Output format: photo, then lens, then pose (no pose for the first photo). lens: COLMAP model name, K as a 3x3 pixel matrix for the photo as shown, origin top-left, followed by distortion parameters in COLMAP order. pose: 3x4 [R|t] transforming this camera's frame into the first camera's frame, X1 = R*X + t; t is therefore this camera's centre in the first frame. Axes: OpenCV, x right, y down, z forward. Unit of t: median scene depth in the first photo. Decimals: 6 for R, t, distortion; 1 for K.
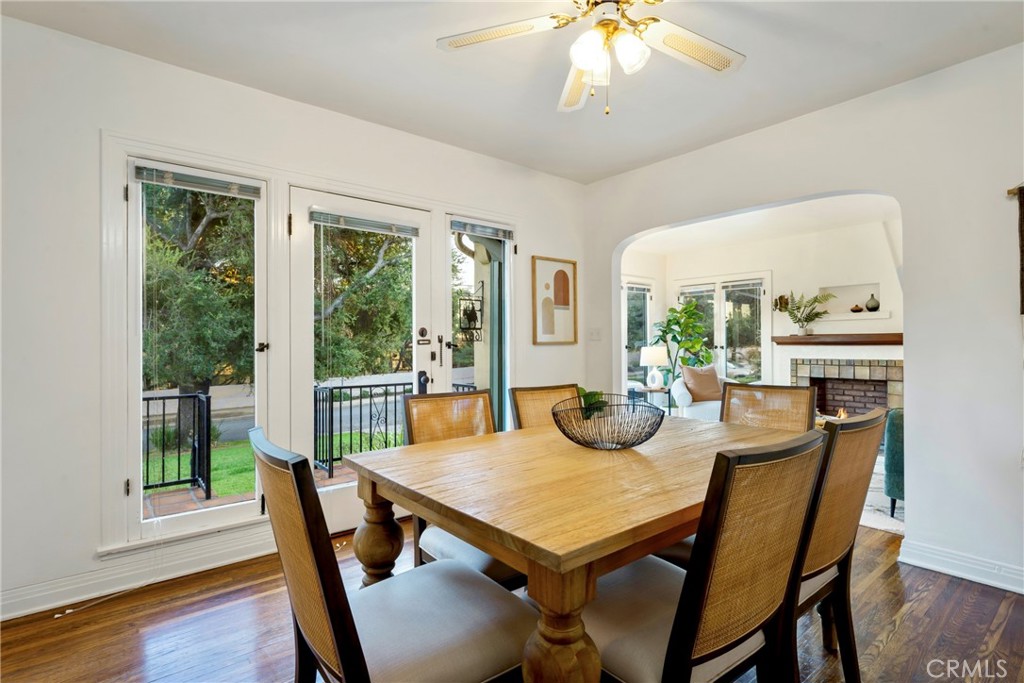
lens RADIAL K [[495.2, 0, 519.9], [0, 495.2, 341.7], [0, 0, 1]] dist [-0.001128, -0.000259]
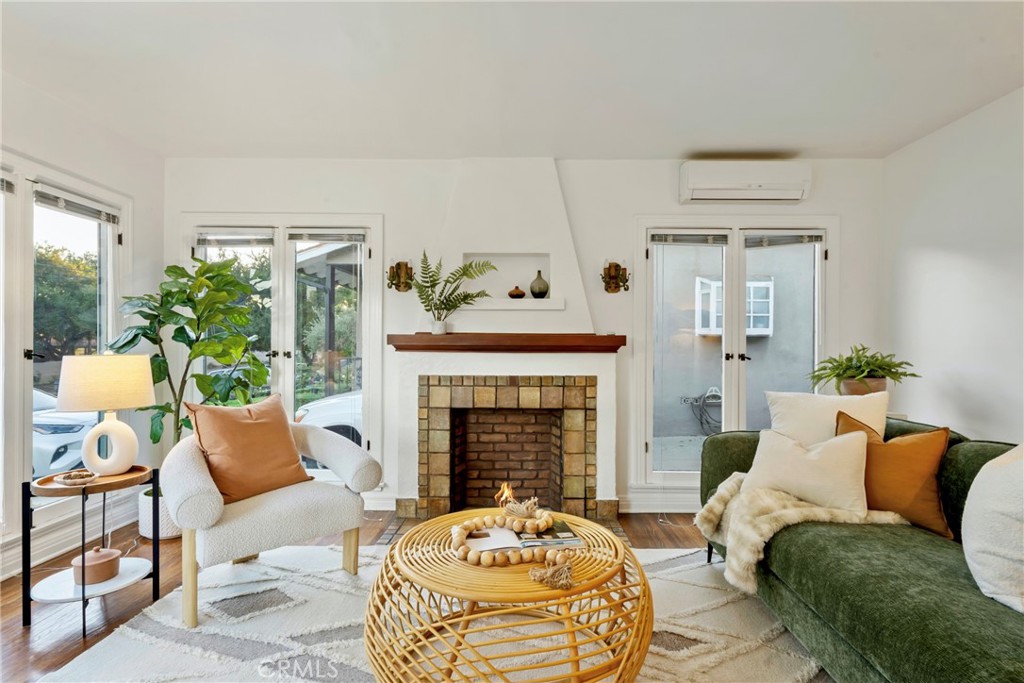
lens RADIAL K [[495.2, 0, 509.8], [0, 495.2, 350.2], [0, 0, 1]] dist [-0.001128, -0.000259]
pose [[0.650806, 0.004601, 0.759230, 0.196906], [-0.011540, 0.999926, 0.003832, 0.002704], [-0.759156, -0.011256, 0.650811, 0.572640]]
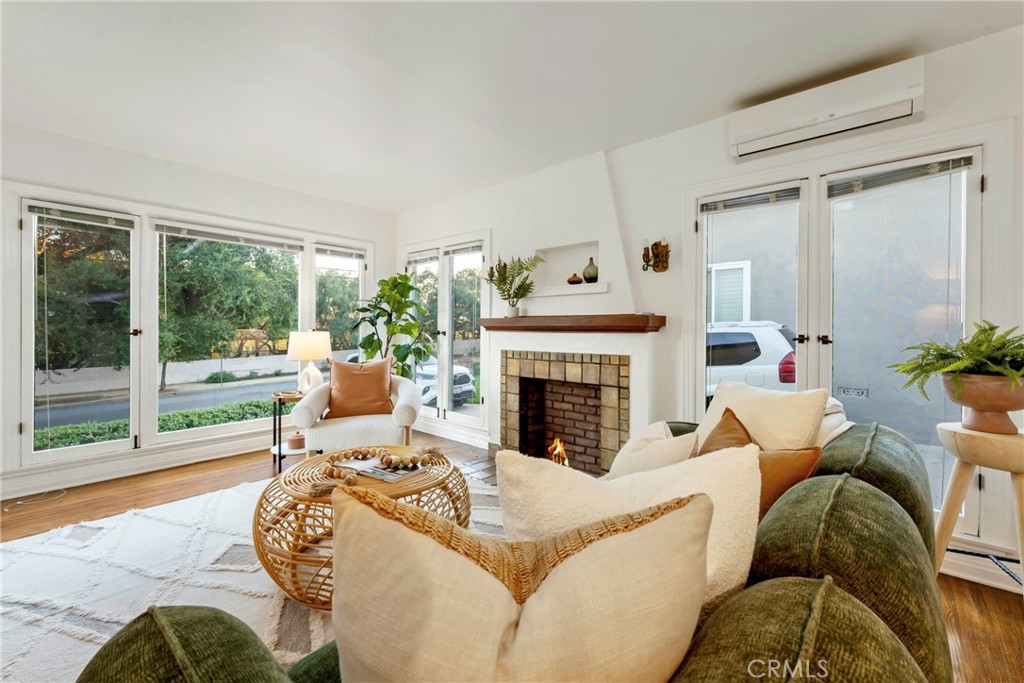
lens RADIAL K [[414.2, 0, 511.2], [0, 414.2, 333.7], [0, 0, 1]] dist [-0.000804, 0.000056]
pose [[0.986704, 0.009011, 0.162279, 0.472120], [-0.011507, 0.999829, 0.014452, 0.002228], [-0.162121, -0.016128, 0.986639, 0.416421]]
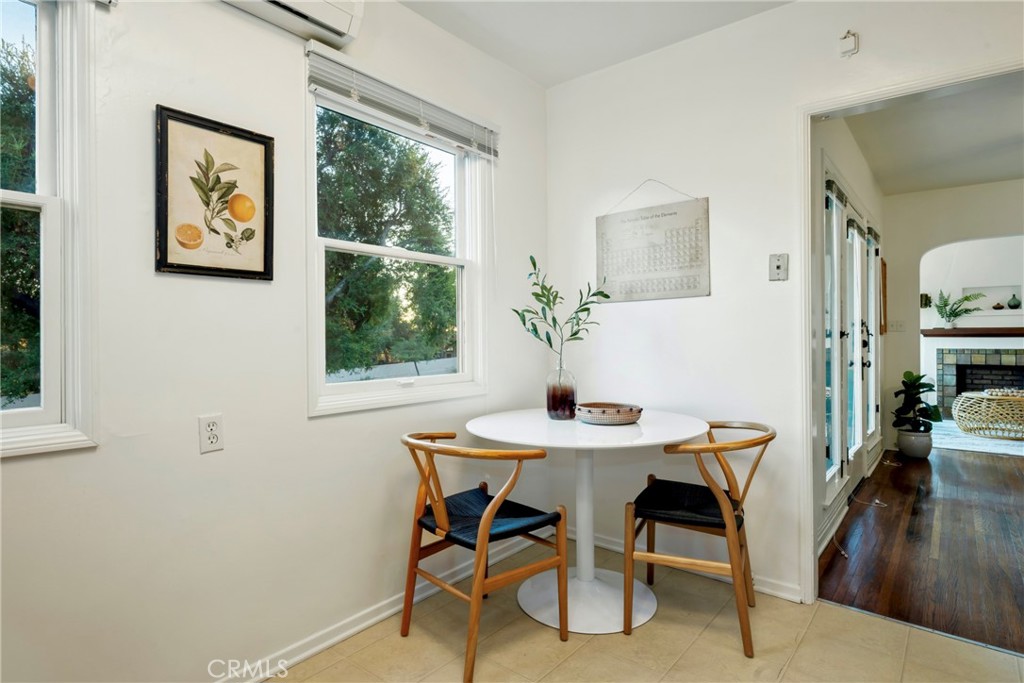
lens RADIAL K [[540.7, 0, 514.3], [0, 540.7, 337.1], [0, 0, 1]] dist [-0.001877, 0.000185]
pose [[0.981924, 0.002216, 0.189262, -0.670398], [-0.002582, 0.999995, 0.001685, 0.007872], [-0.189258, -0.002143, 0.981925, -0.052397]]
